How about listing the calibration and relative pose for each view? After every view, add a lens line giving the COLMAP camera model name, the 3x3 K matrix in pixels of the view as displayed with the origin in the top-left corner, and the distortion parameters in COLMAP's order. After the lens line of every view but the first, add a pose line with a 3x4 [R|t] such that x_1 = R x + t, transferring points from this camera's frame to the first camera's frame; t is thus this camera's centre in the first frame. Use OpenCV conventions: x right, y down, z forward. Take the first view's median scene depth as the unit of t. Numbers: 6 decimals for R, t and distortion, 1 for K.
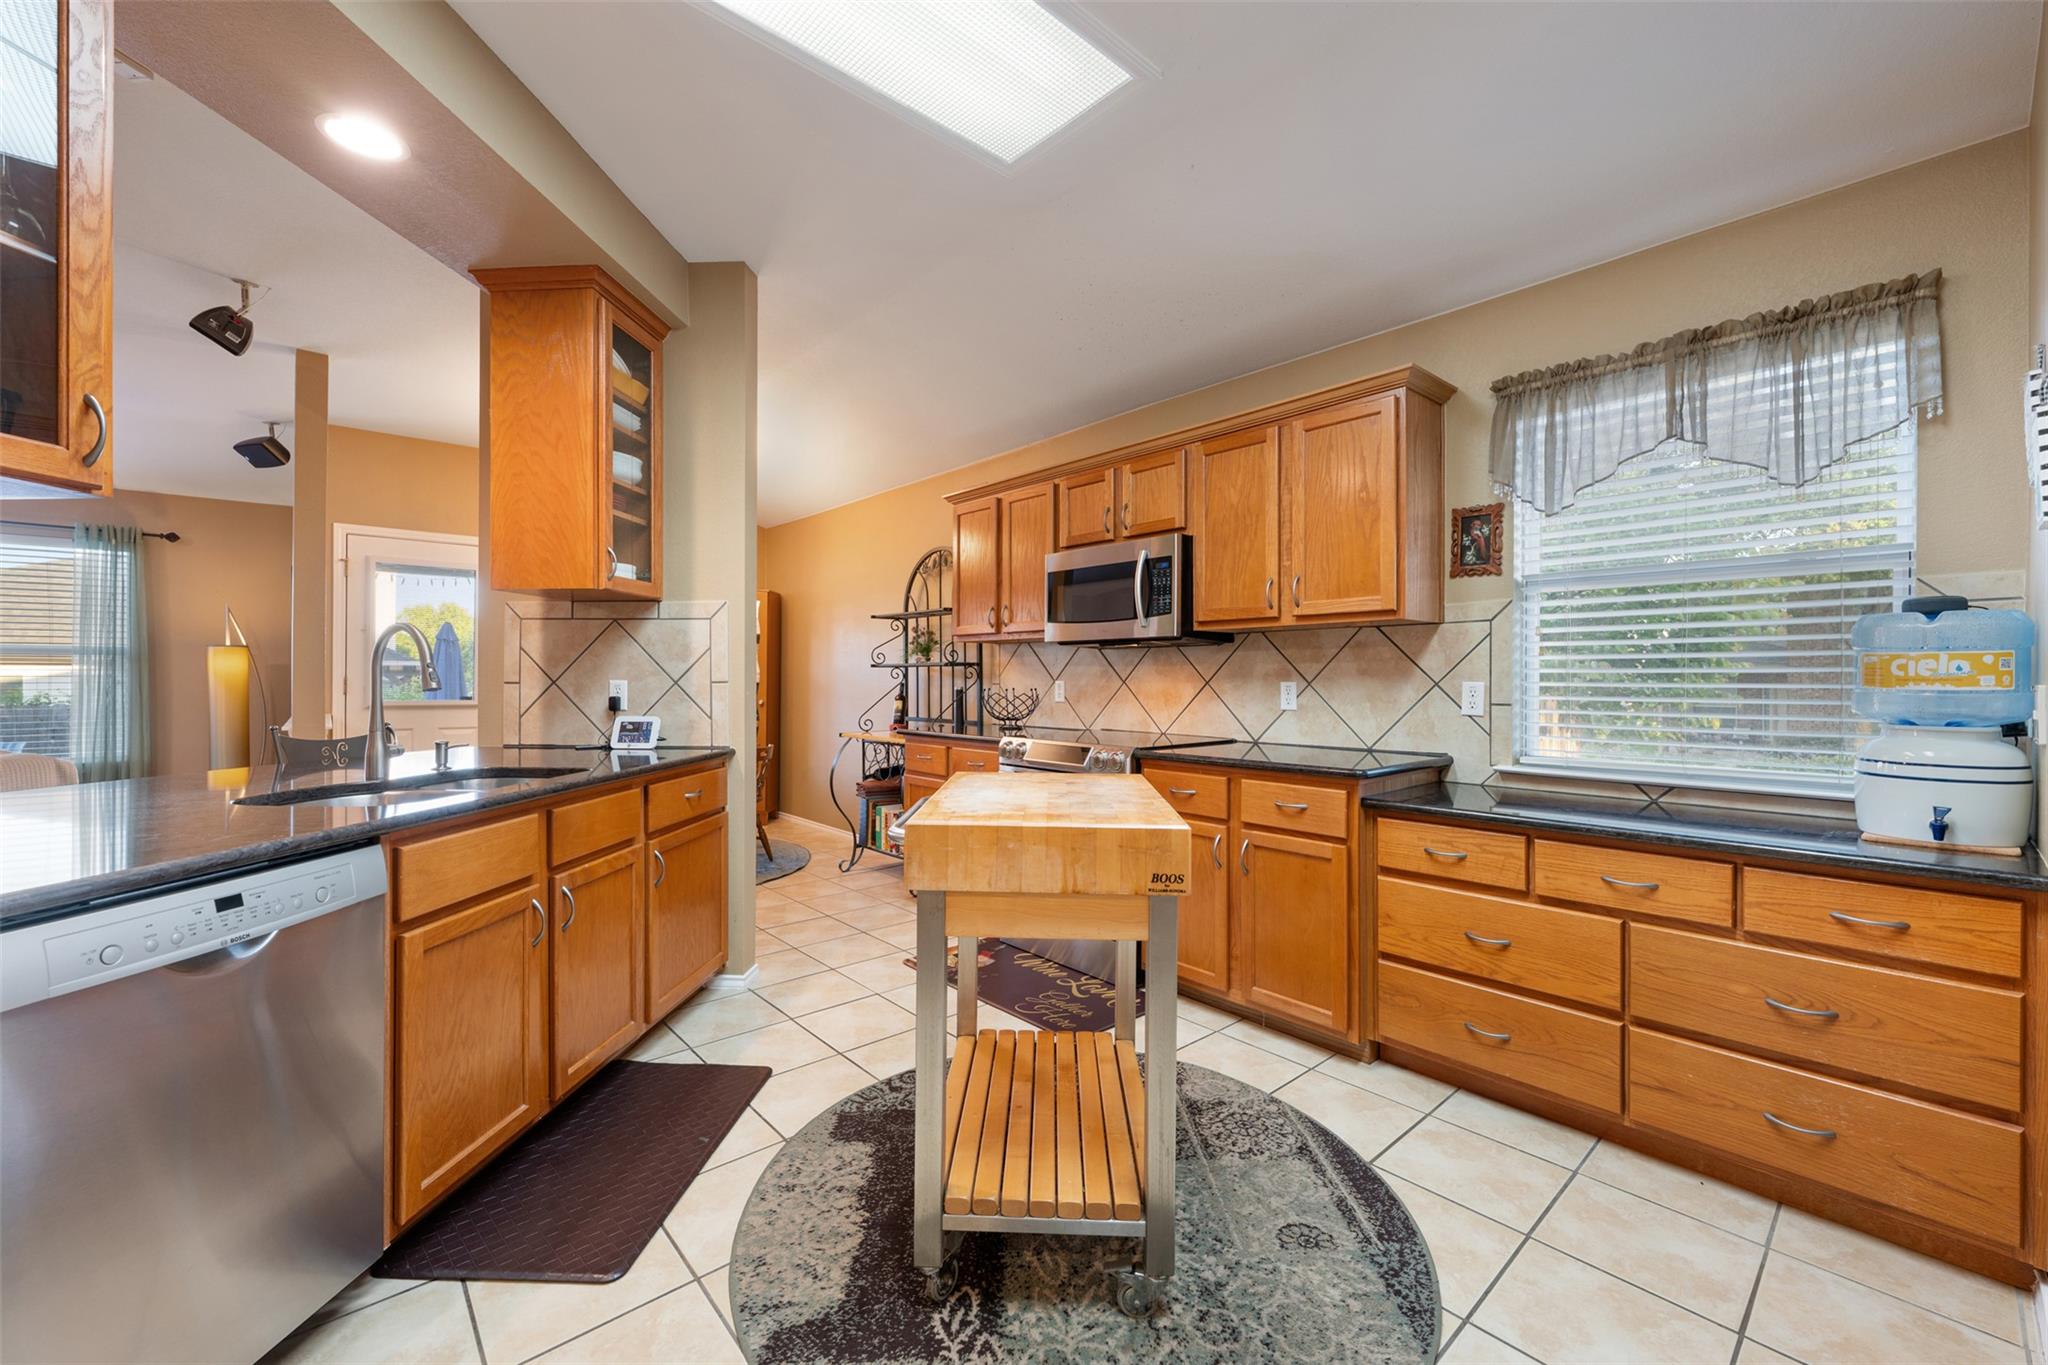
lens RADIAL K [[815.9, 0, 1022.2], [0, 815.9, 676.8], [0, 0, 1]] dist [-0.001386, 0.000757]
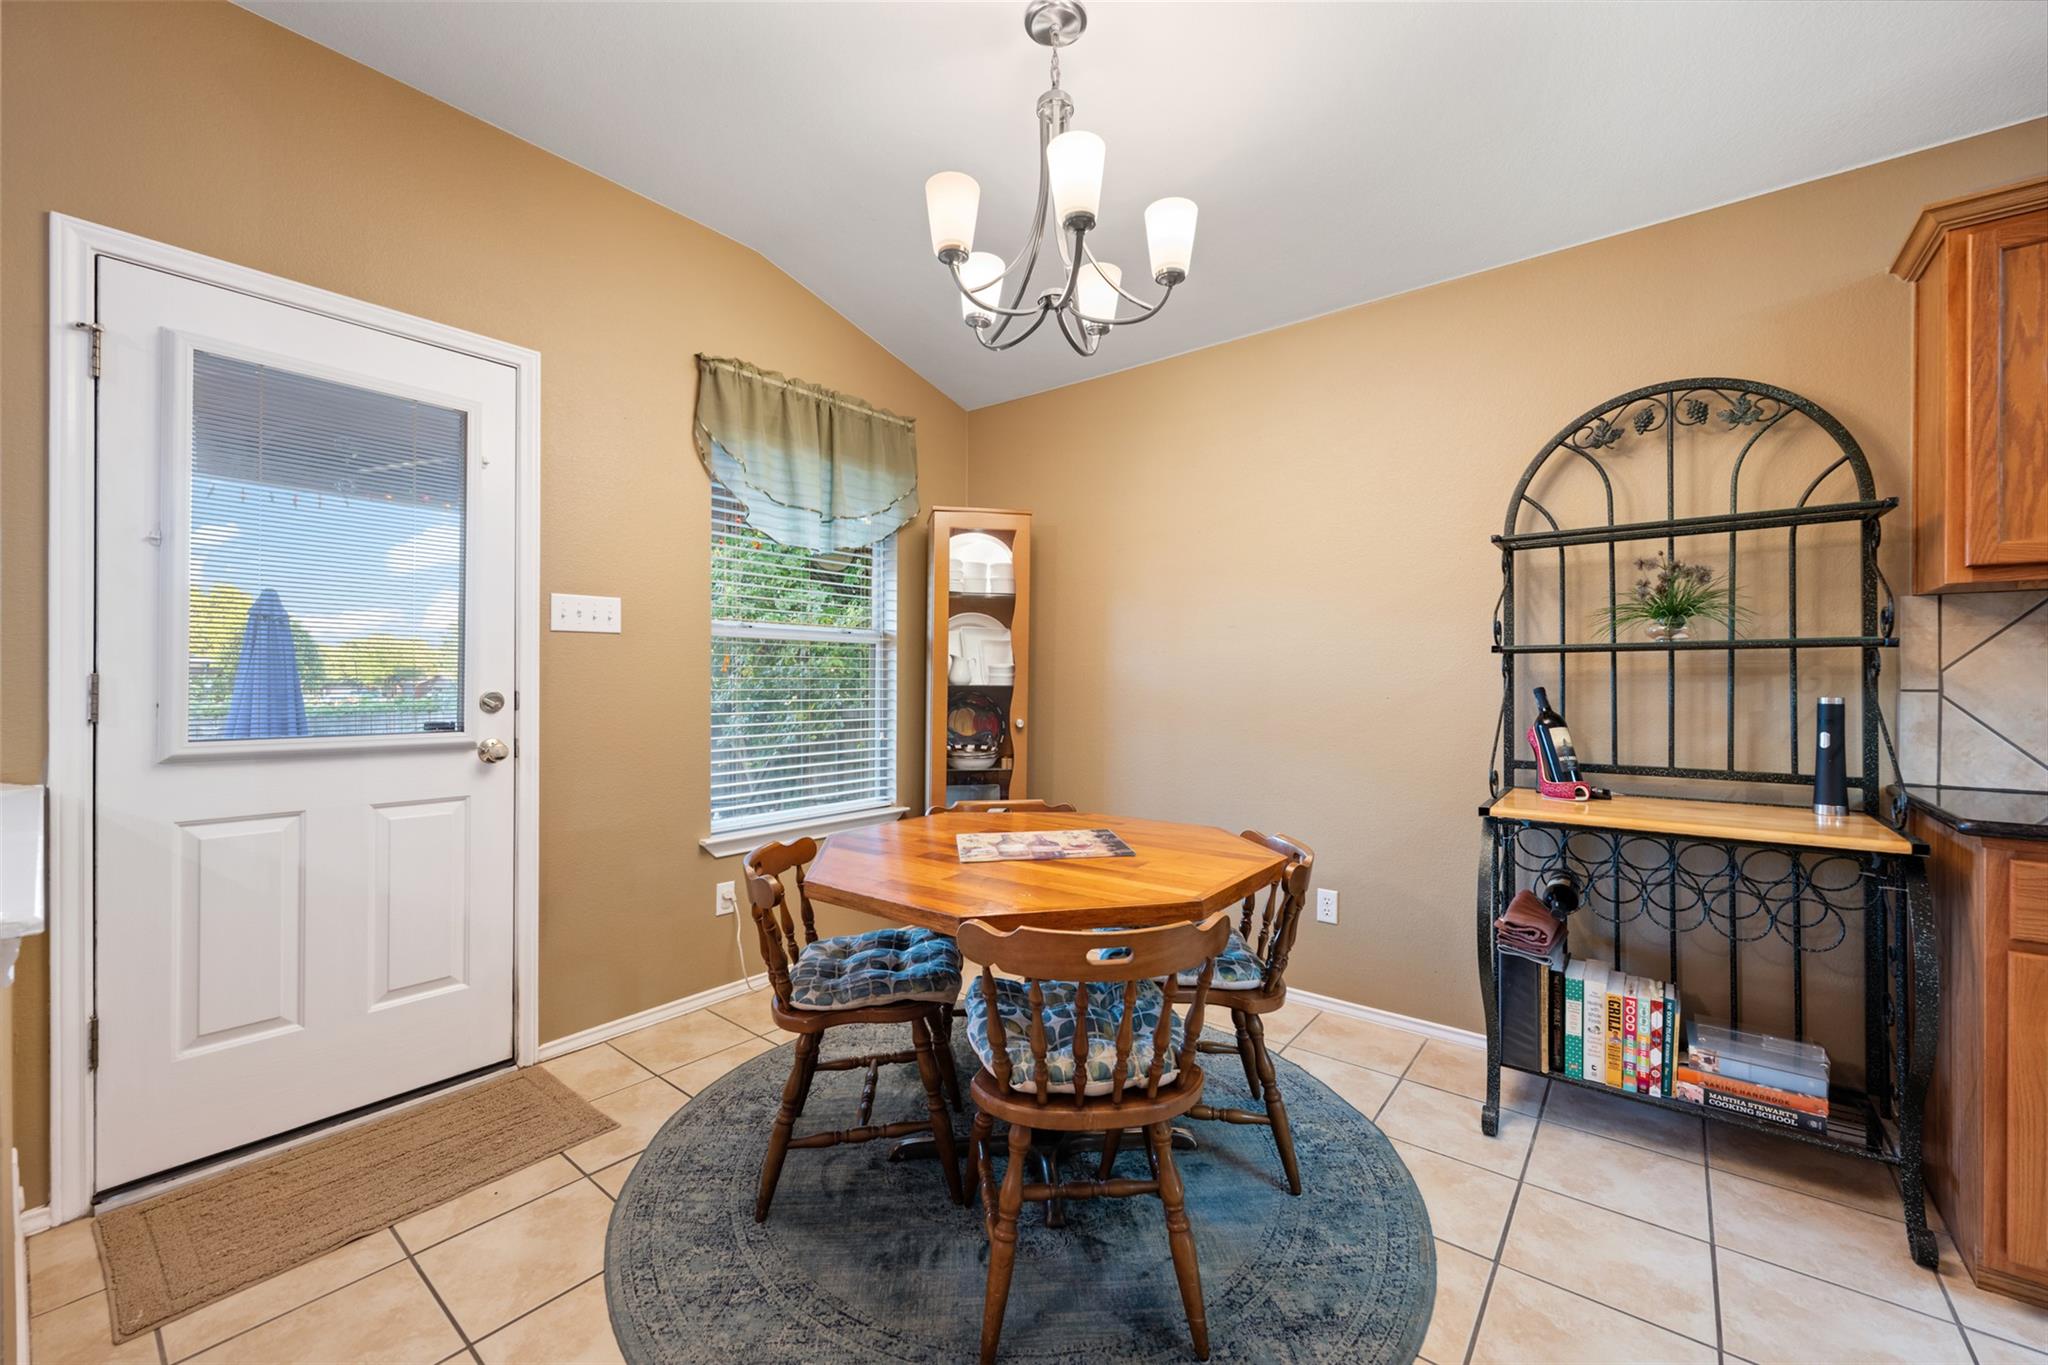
lens RADIAL K [[815.9, 0, 1002.7], [0, 815.9, 679.5], [0, 0, 1]] dist [-0.001386, 0.000757]
pose [[0.985095, 0.000581, 0.172011, -1.056951], [0.000335, 0.999986, -0.005298, 0.011392], [-0.172011, 0.005277, 0.985081, 1.232564]]
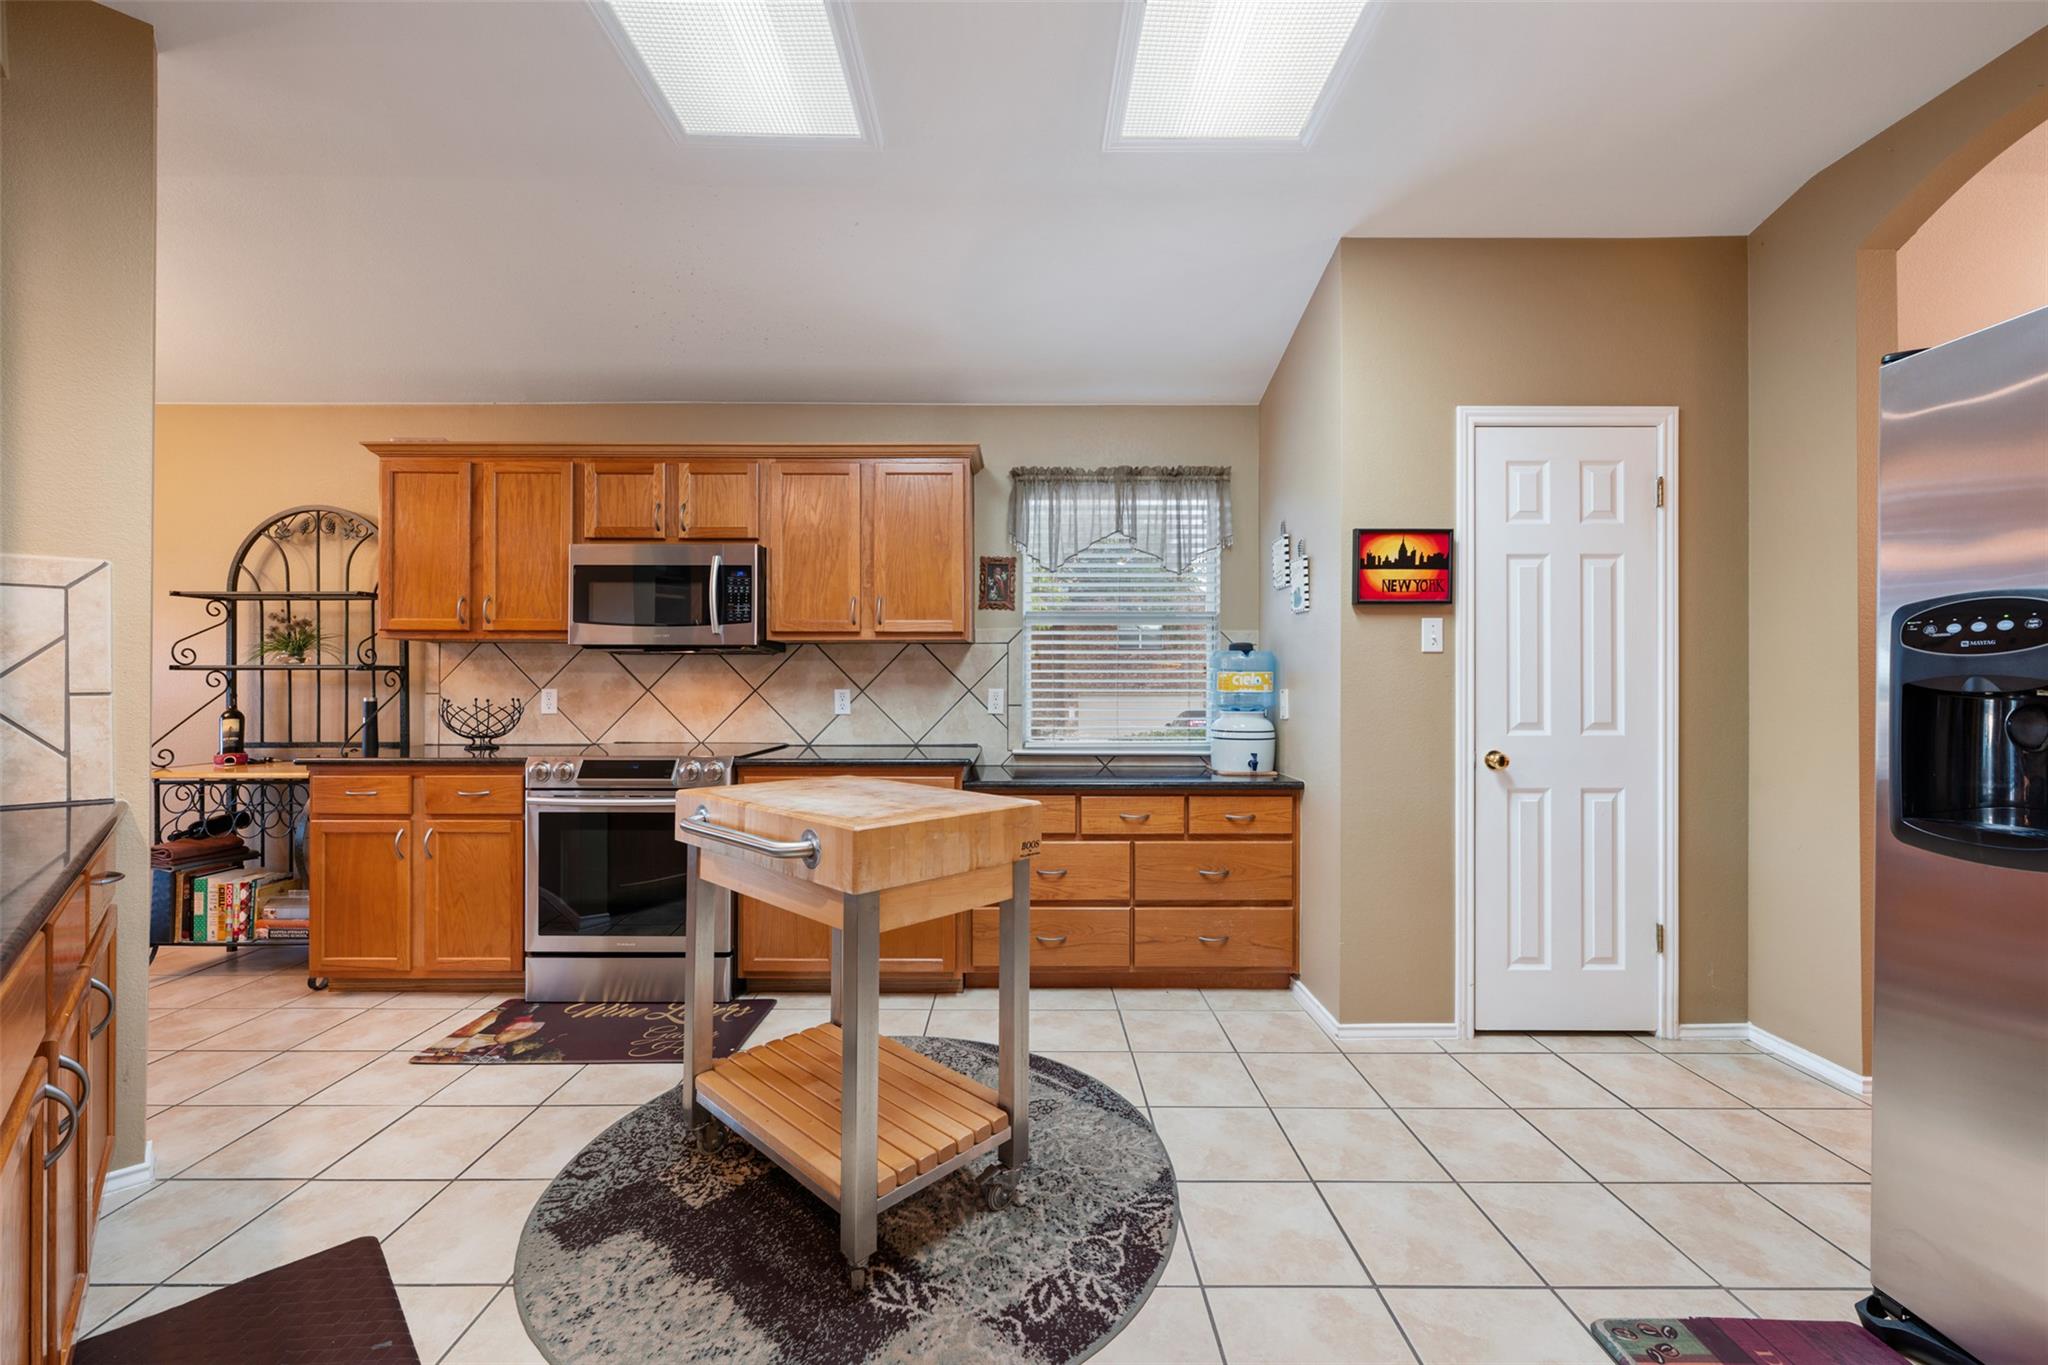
lens RADIAL K [[815.9, 0, 1017.7], [0, 815.9, 682.4], [0, 0, 1]] dist [-0.001386, 0.000757]
pose [[0.660312, 0.001717, 0.750990, -0.460219], [-0.000575, 0.999998, -0.001781, -0.001685], [-0.750991, 0.000744, 0.660312, 0.103996]]
